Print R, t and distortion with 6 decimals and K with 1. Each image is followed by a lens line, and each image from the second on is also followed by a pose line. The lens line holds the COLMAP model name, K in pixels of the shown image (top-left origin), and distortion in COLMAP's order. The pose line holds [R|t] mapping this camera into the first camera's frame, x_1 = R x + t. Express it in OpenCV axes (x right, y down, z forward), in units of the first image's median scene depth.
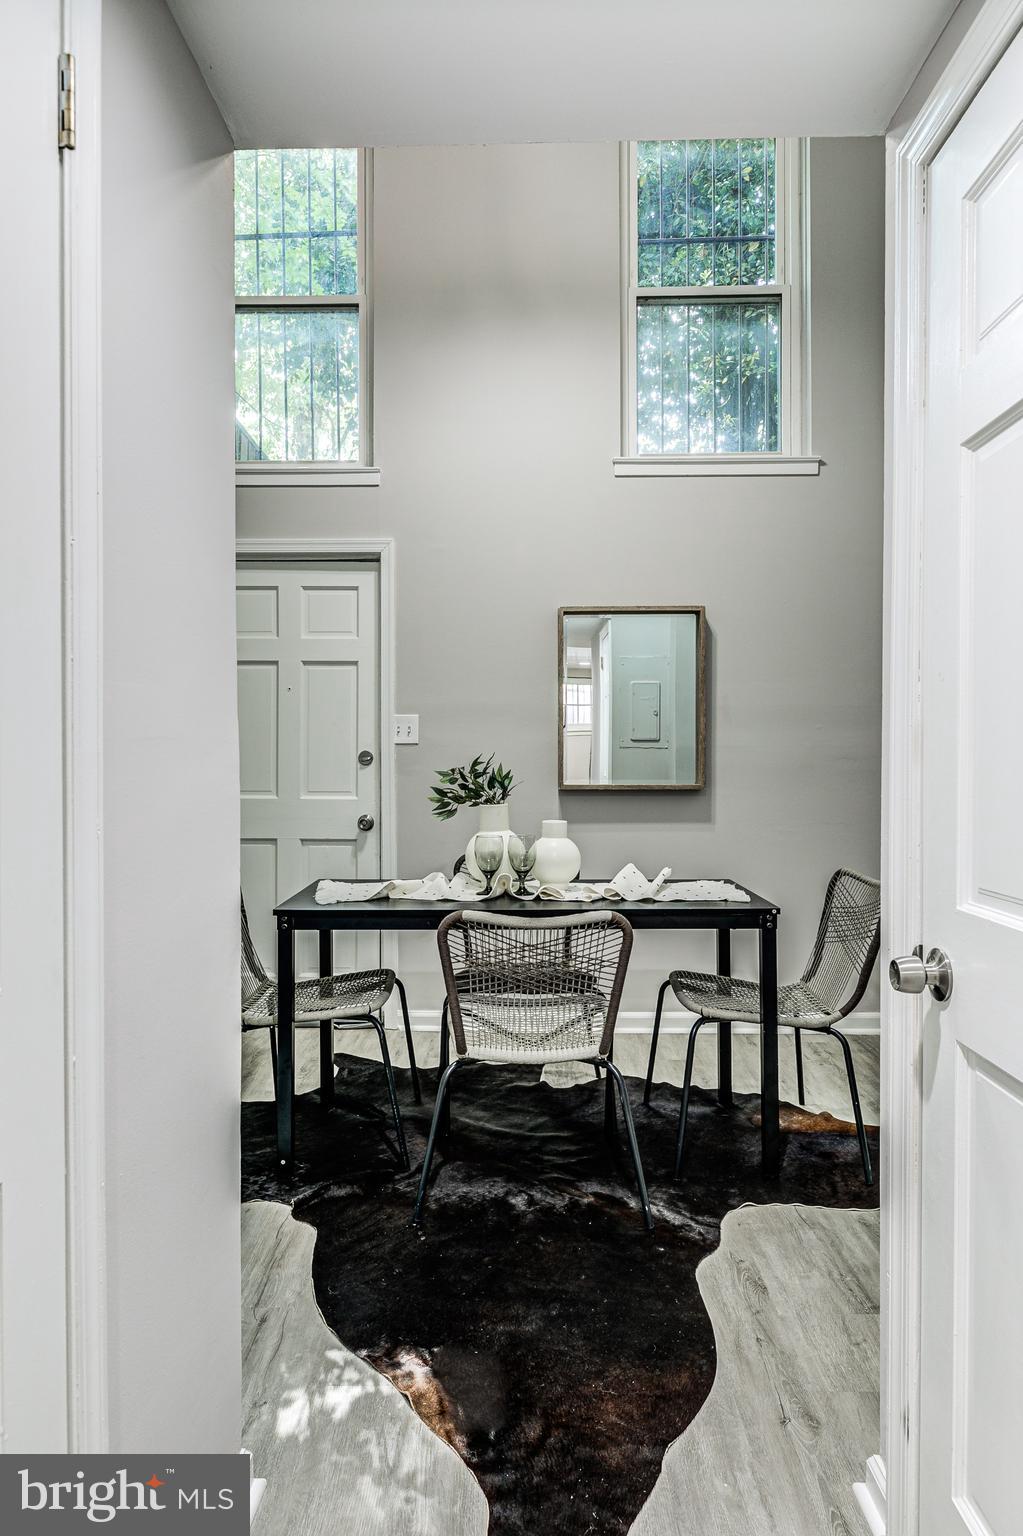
lens RADIAL K [[982.1, 0, 511.5], [0, 982.1, 768.0], [0, 0, 1]] dist [0.000271, 0.001911]
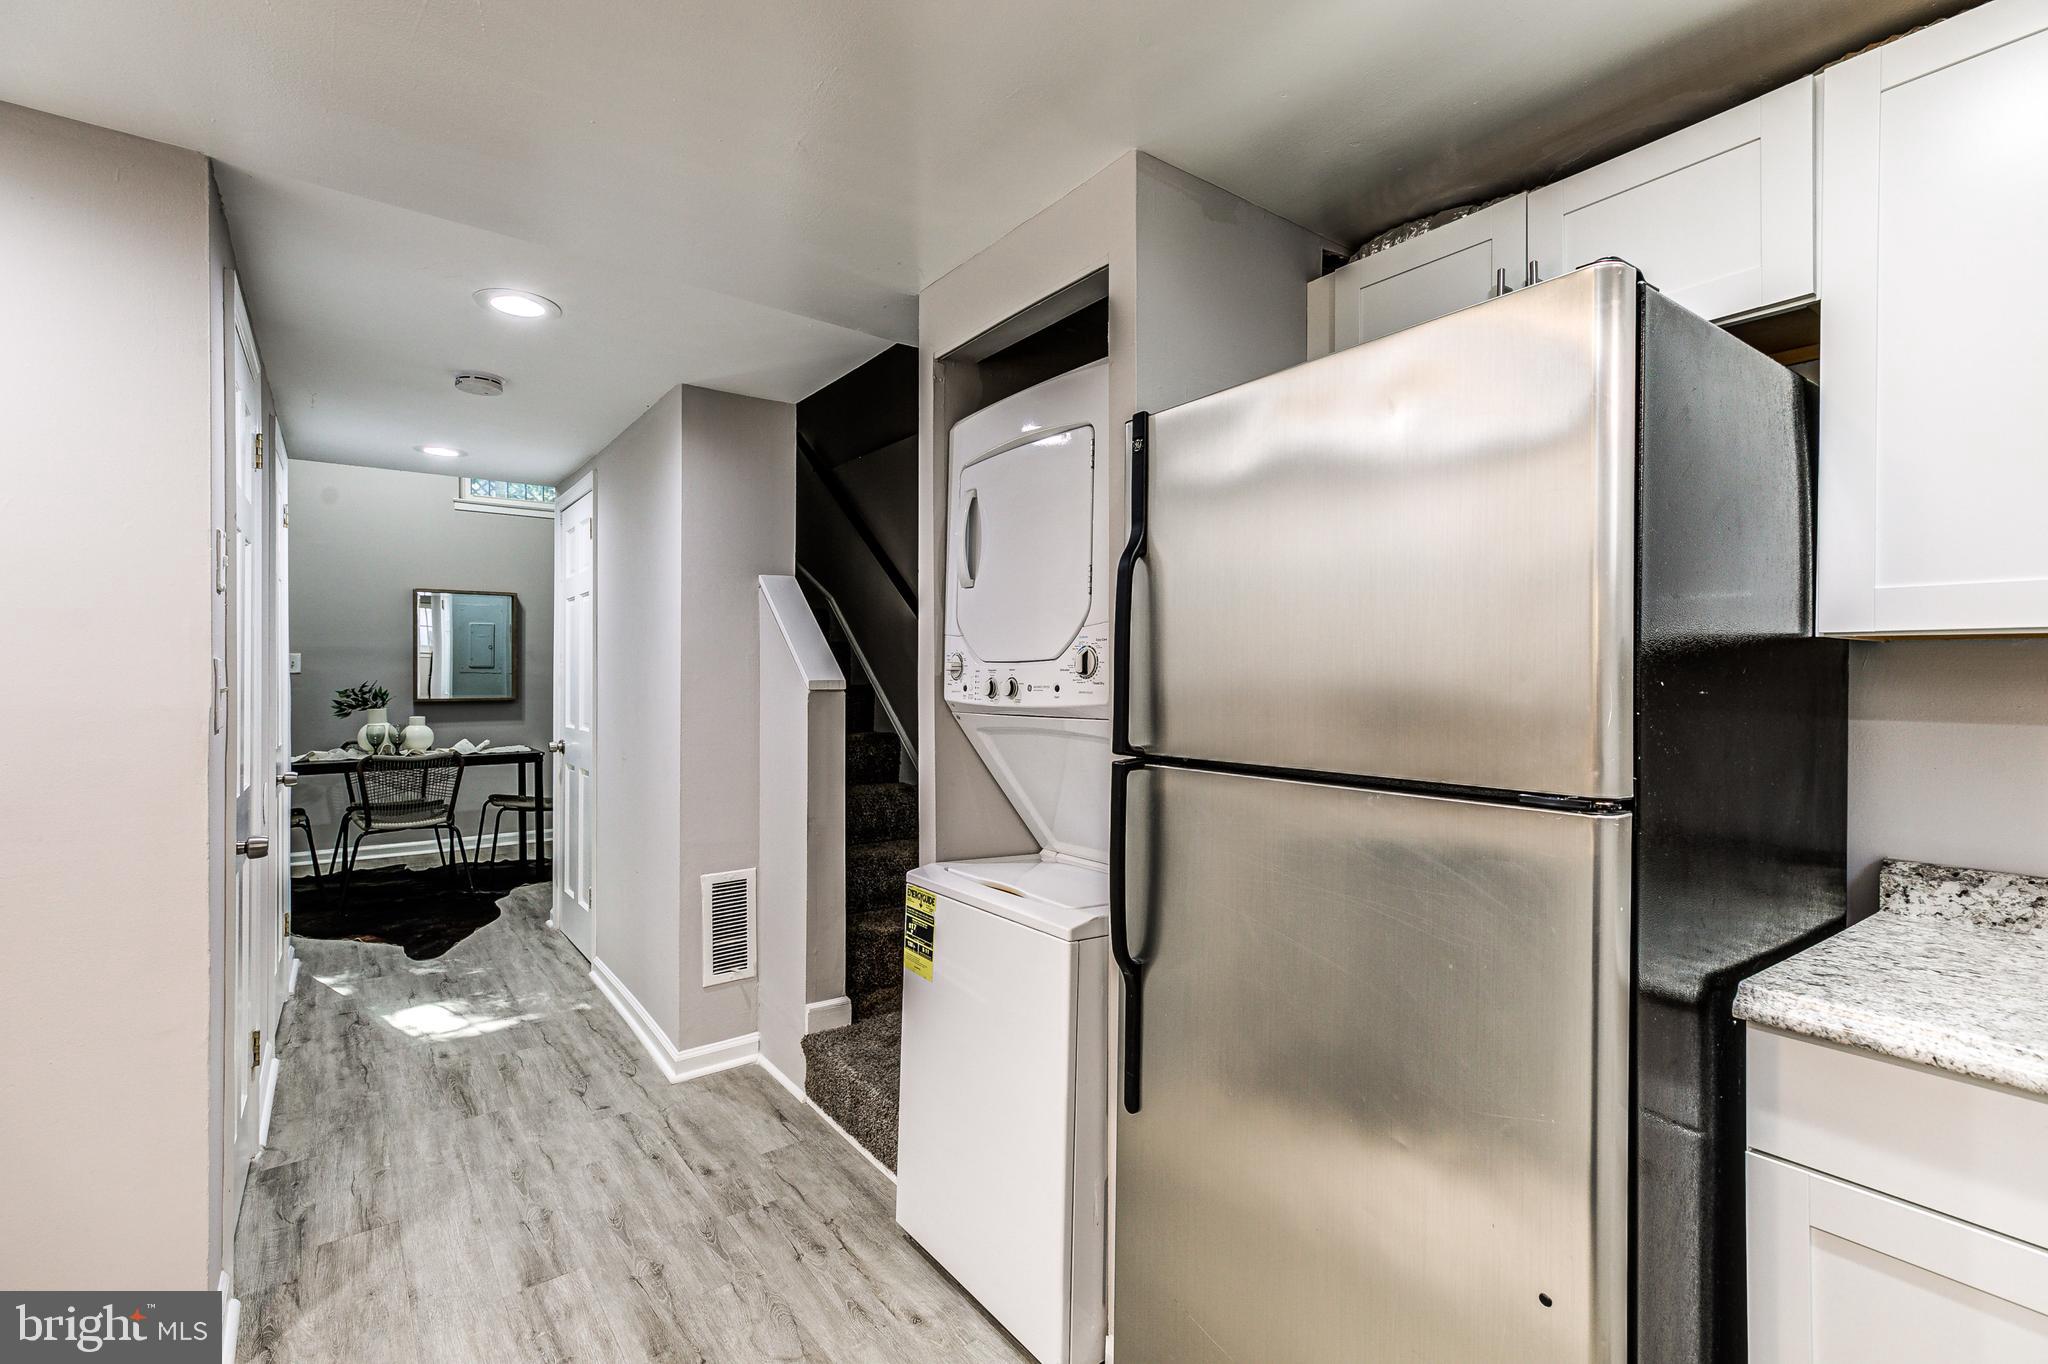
lens RADIAL K [[887.0, 0, 1024.0], [0, 887.0, 682.0], [0, 0, 1]] dist [0.001894, 0.000118]
pose [[0.782027, -0.003505, 0.623235, -0.104499], [0.005094, 0.999987, -0.000768, -0.005372], [-0.623224, 0.003776, 0.782034, -1.030648]]
